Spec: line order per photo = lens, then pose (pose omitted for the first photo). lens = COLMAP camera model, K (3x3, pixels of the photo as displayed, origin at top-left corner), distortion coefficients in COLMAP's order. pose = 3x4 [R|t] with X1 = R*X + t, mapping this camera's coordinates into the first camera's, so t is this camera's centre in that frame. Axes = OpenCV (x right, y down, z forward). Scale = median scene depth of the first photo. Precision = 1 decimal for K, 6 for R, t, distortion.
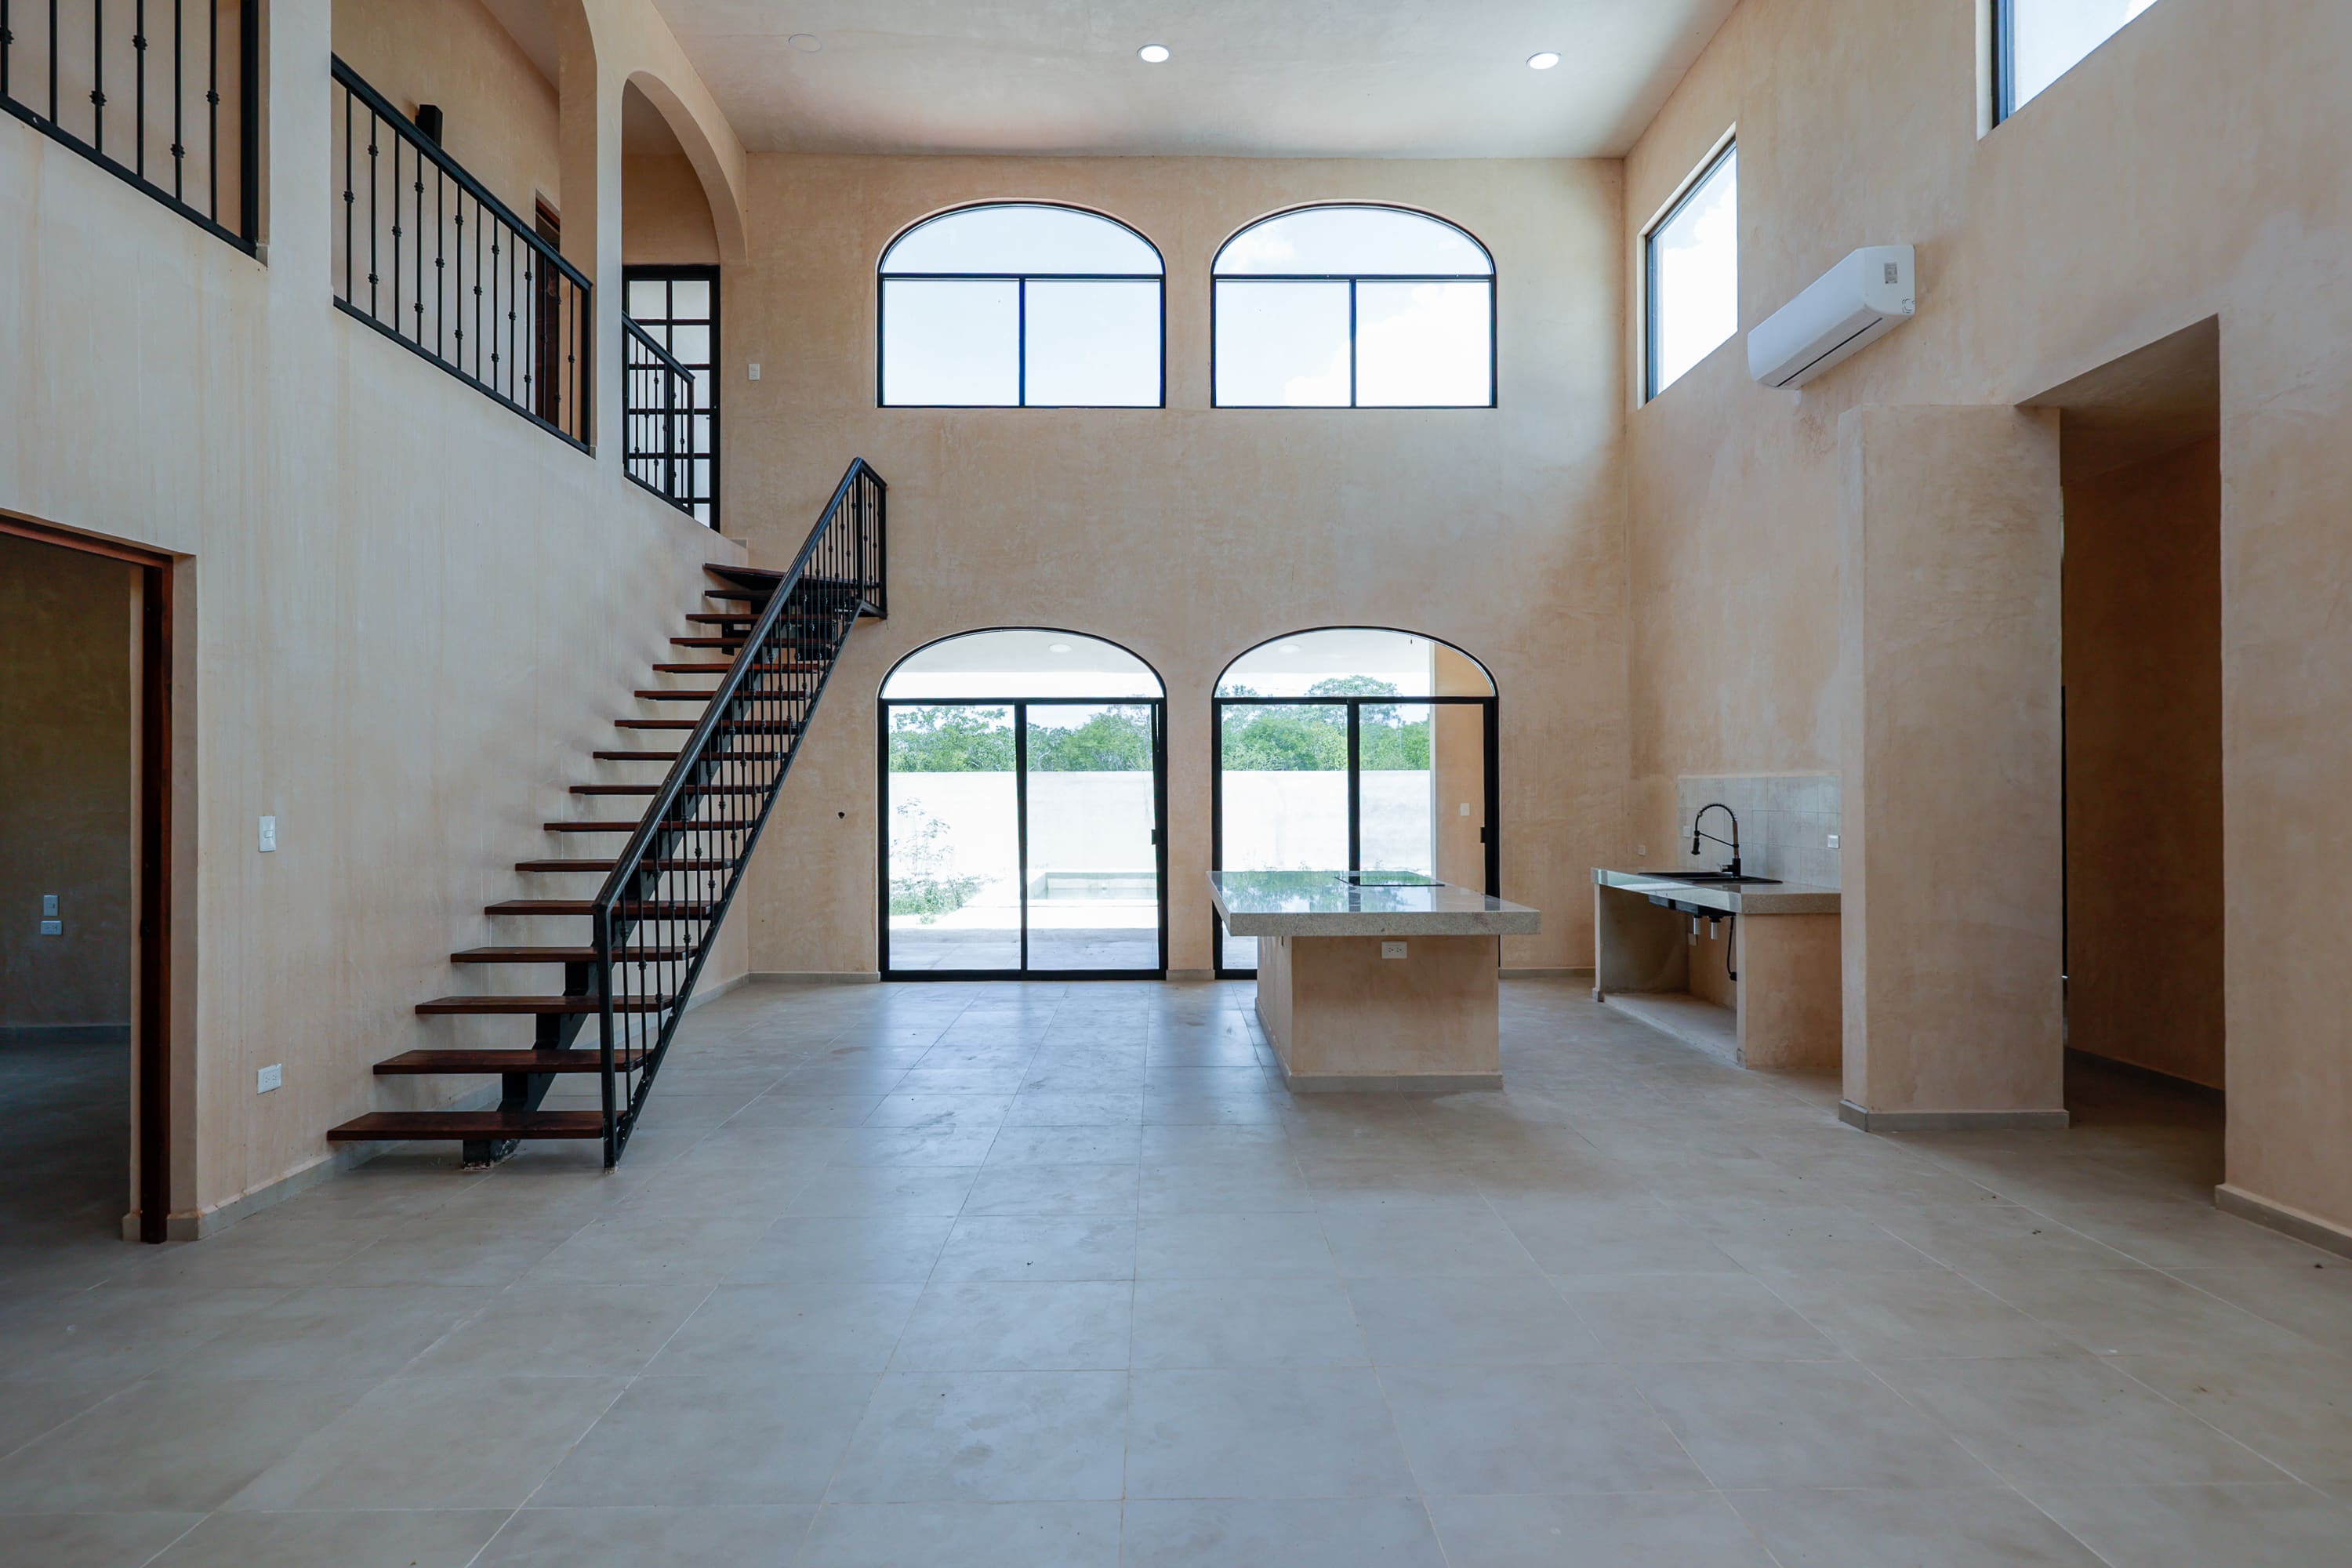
lens RADIAL K [[1325.5, 0, 1181.4], [0, 1325.5, 794.4], [0, 0, 1]] dist [-0.000137, -0.000867]
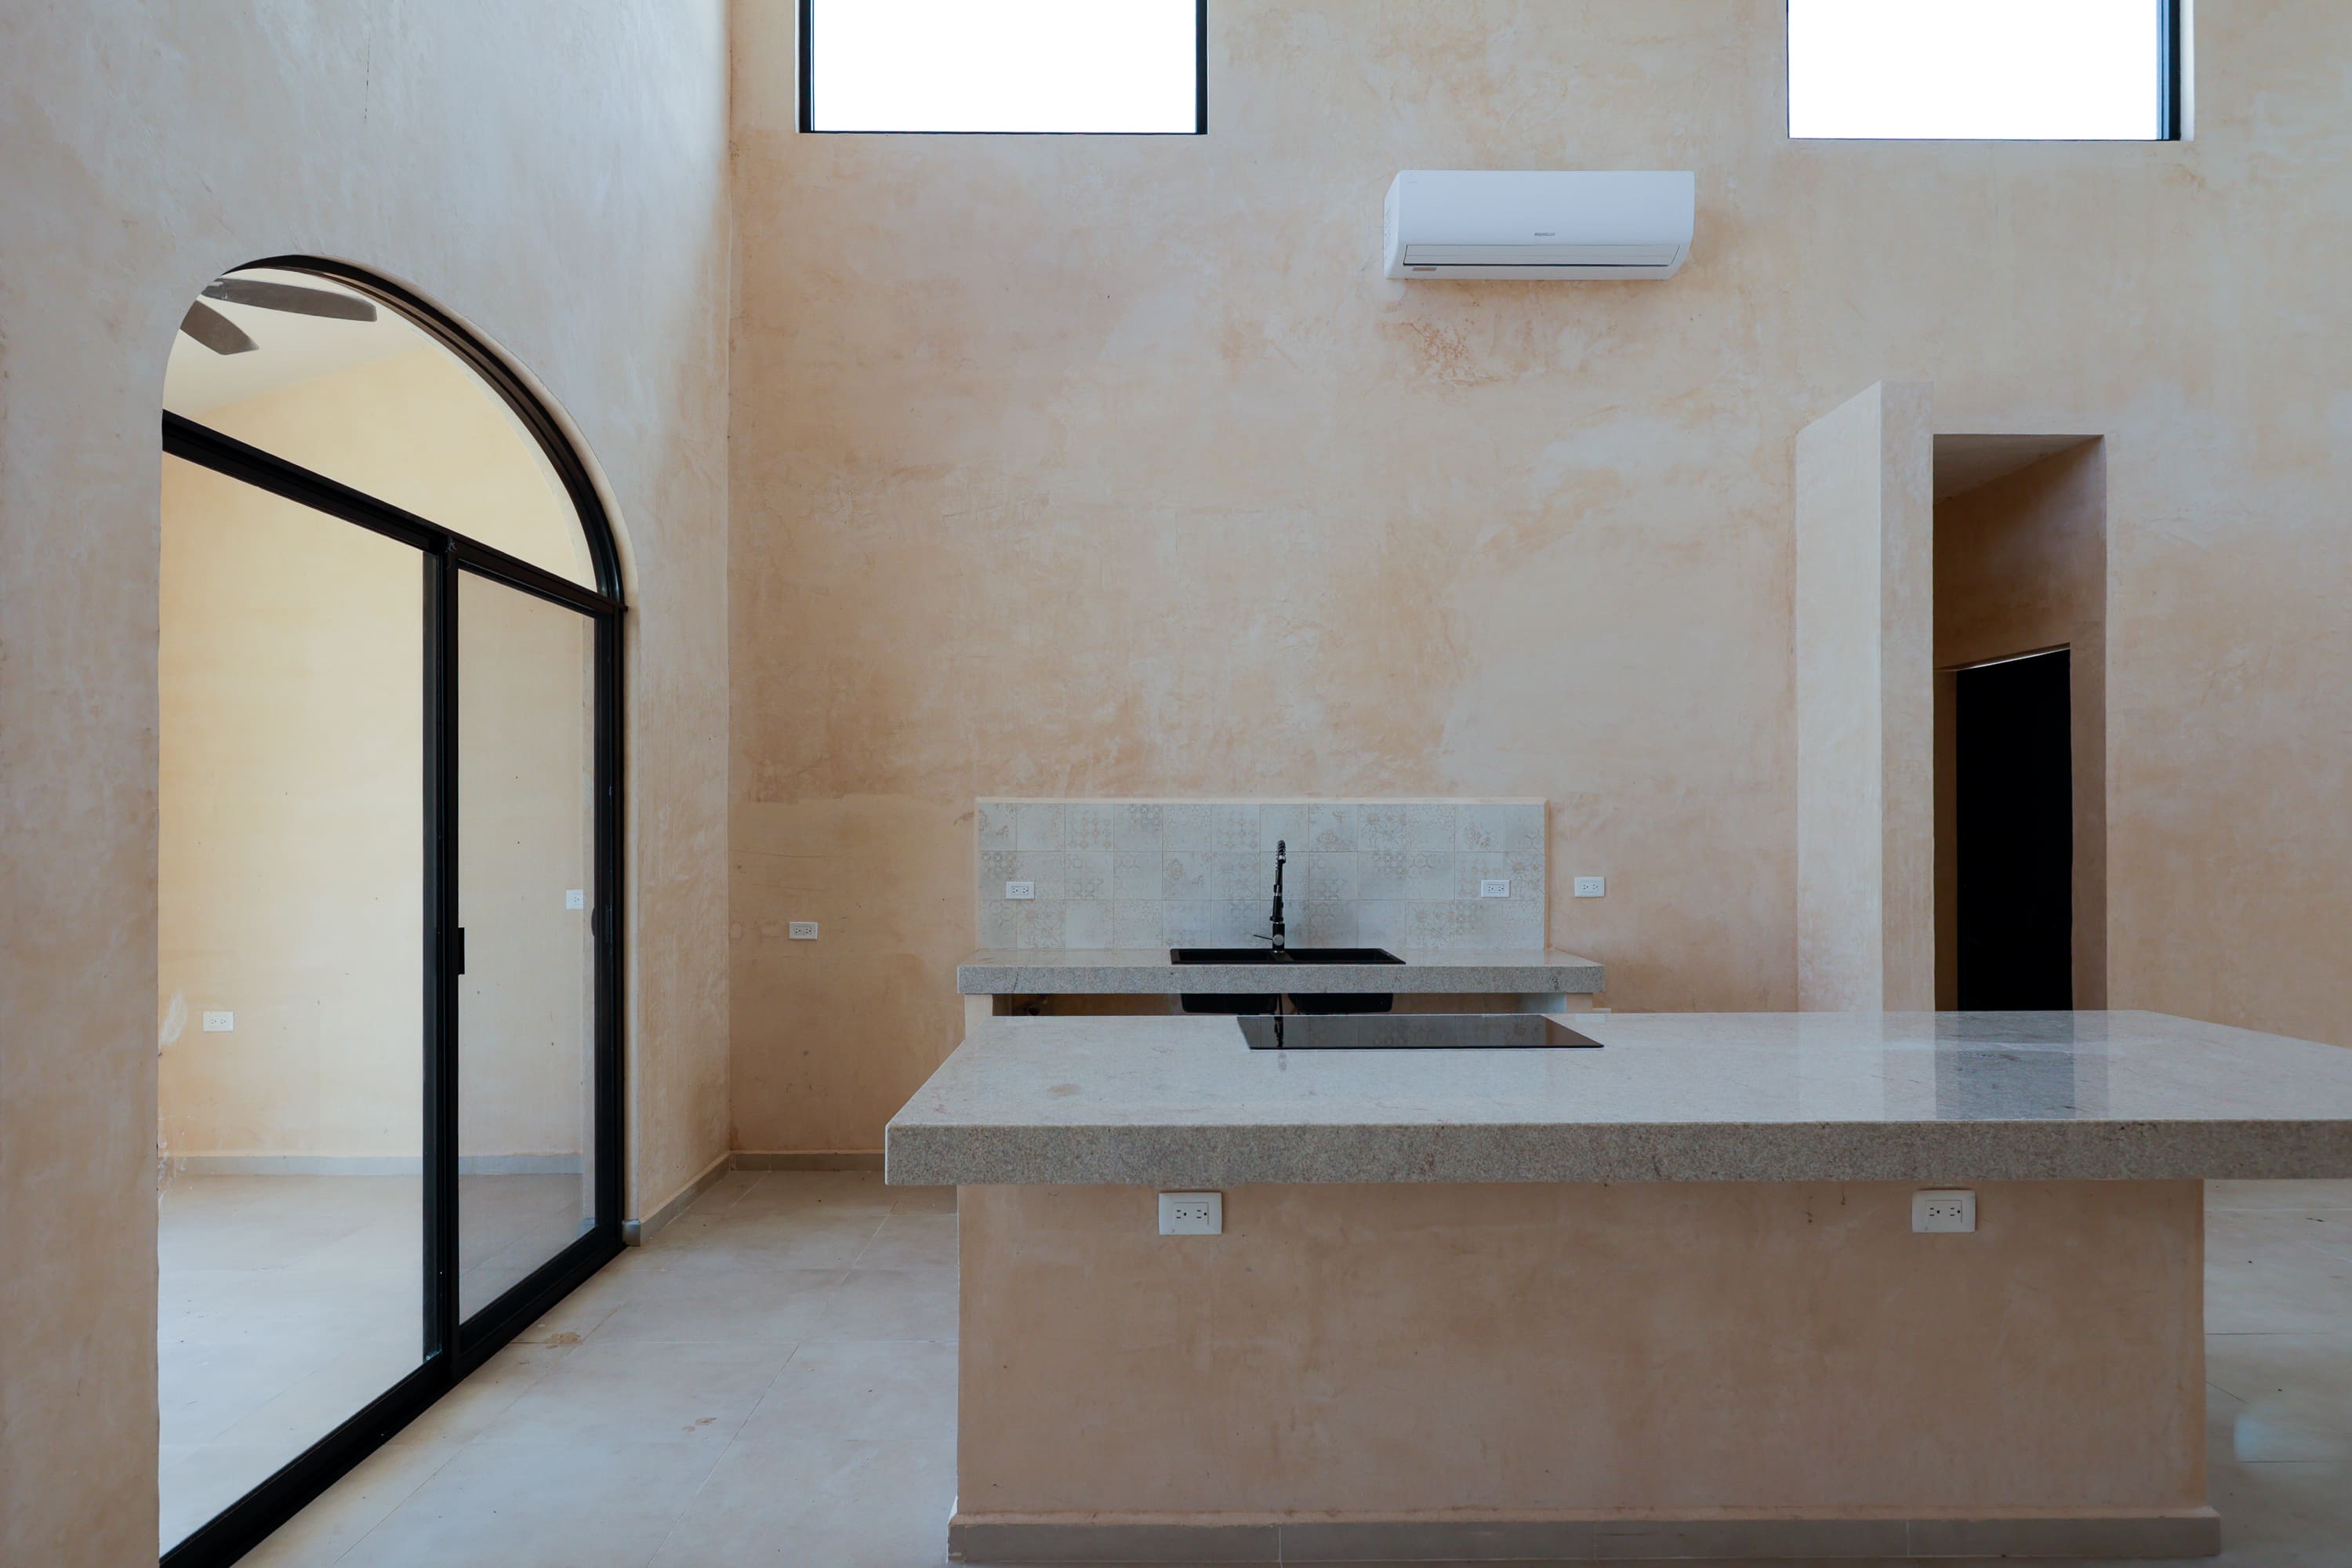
lens RADIAL K [[1355.9, 0, 1169.9], [0, 1355.9, 824.6], [0, 0, 1]] dist [0.001879, -0.000957]
pose [[0.005695, 0.007468, 0.999956, -0.278806], [0.002347, 0.999969, -0.007482, 0.003175], [-0.999981, 0.002389, 0.005677, 1.085474]]
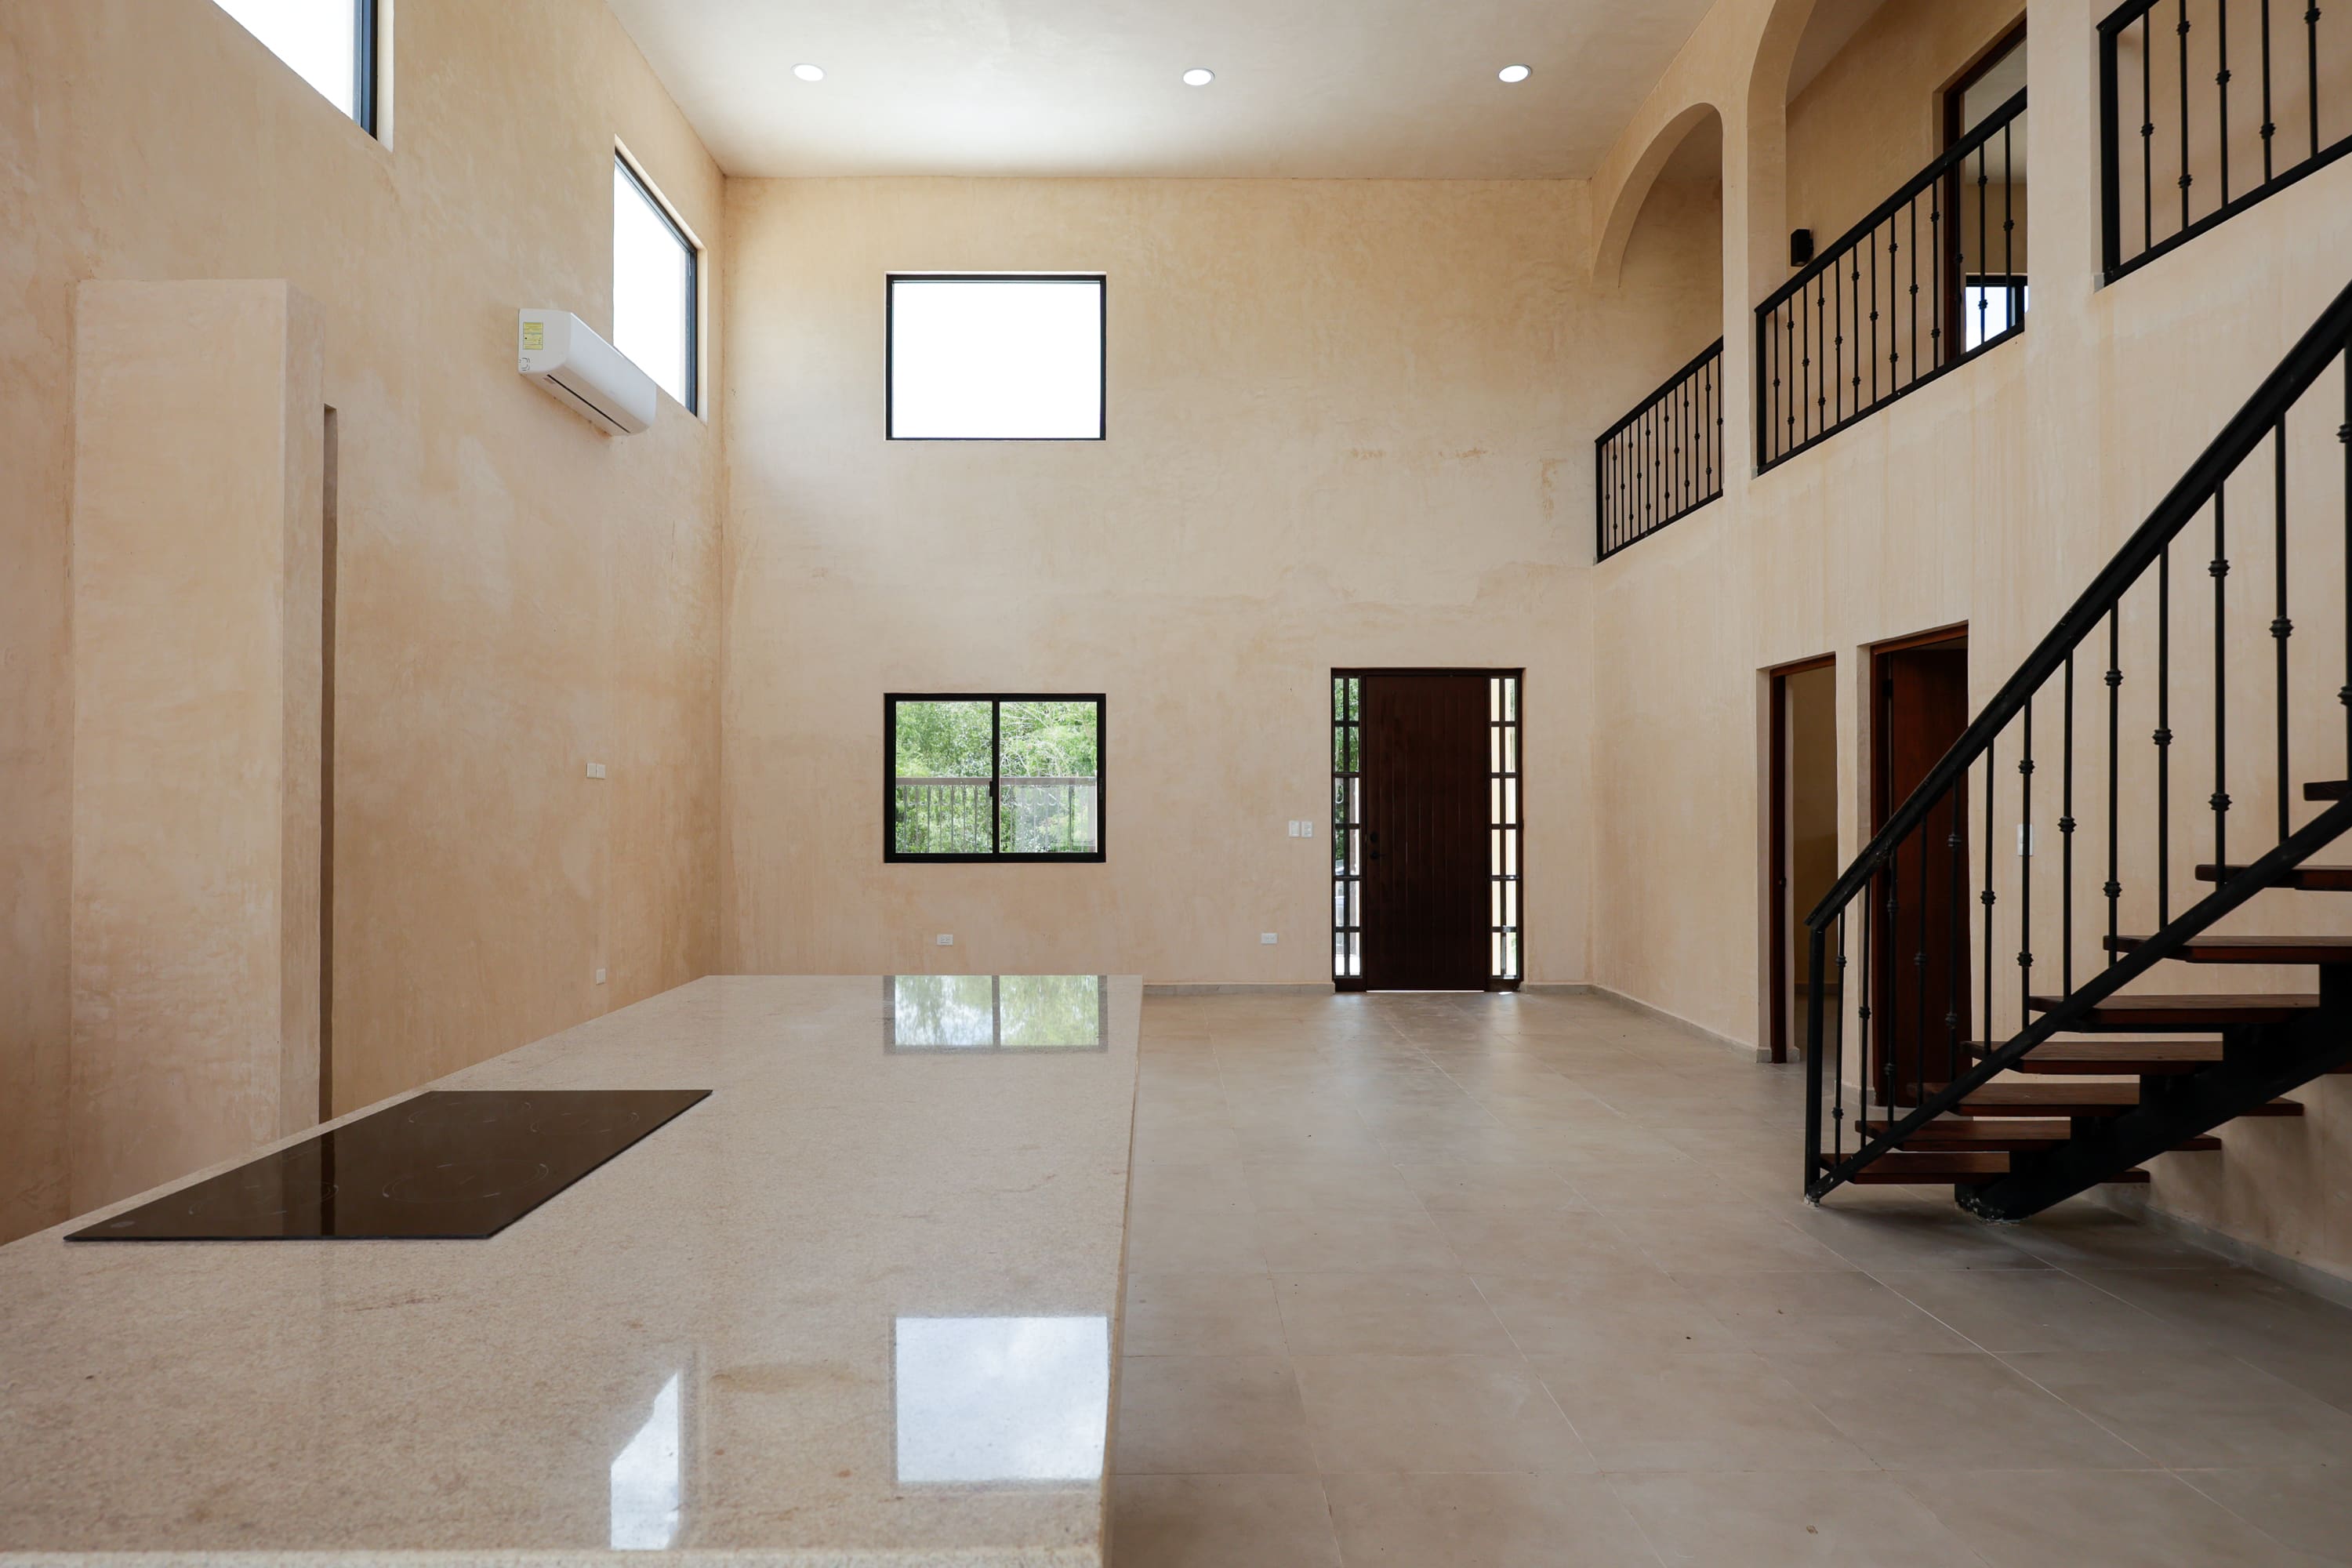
lens RADIAL K [[1325.5, 0, 1181.4], [0, 1325.5, 794.4], [0, 0, 1]] dist [-0.000137, -0.000867]
pose [[-0.999976, 0.004996, -0.004790, 0.015266], [0.005045, 0.999935, -0.010230, -0.000290], [0.004739, -0.010253, -0.999936, 1.278870]]
